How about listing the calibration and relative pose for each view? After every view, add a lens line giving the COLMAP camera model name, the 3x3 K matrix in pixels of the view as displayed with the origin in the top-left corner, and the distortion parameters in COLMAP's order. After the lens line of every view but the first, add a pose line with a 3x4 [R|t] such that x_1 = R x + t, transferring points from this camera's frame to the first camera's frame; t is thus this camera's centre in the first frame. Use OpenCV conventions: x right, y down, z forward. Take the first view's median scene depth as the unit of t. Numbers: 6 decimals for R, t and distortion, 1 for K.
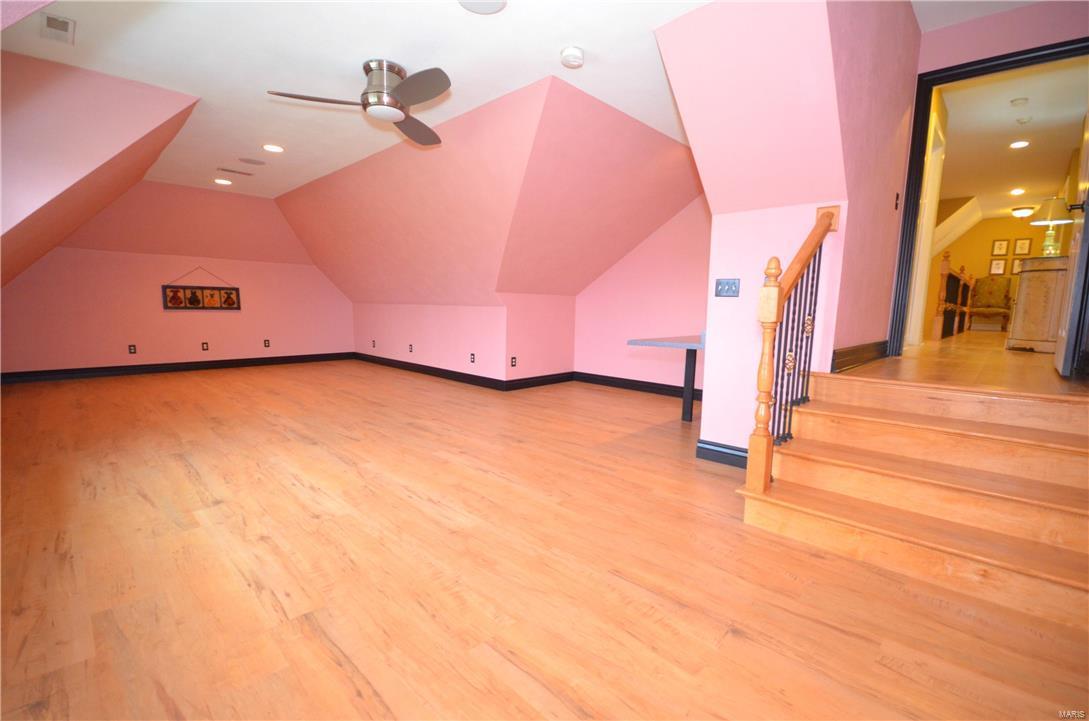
lens RADIAL K [[478.1, 0, 547.8], [0, 478.1, 366.3], [0, 0, 1]] dist [0.019674, -0.017442]
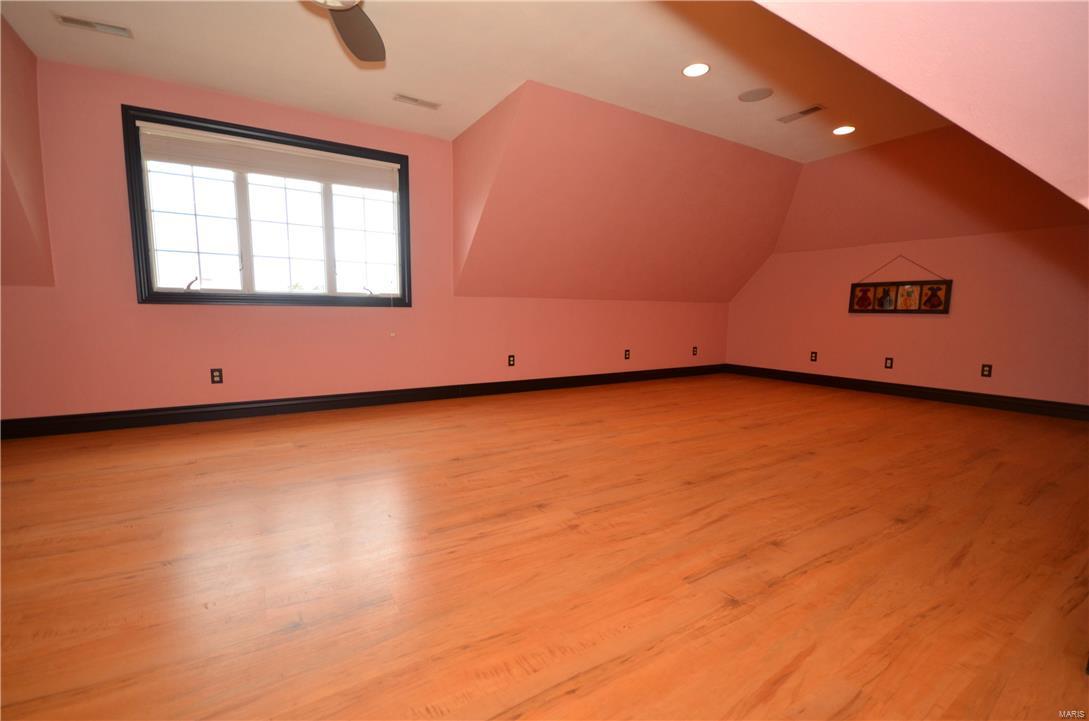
lens RADIAL K [[478.1, 0, 547.8], [0, 478.1, 366.3], [0, 0, 1]] dist [0.019674, -0.017442]
pose [[-0.243252, 0.092861, -0.965508, 0.130062], [-0.135779, 0.982346, 0.128689, -0.063765], [0.960413, 0.162399, -0.226349, 0.698029]]
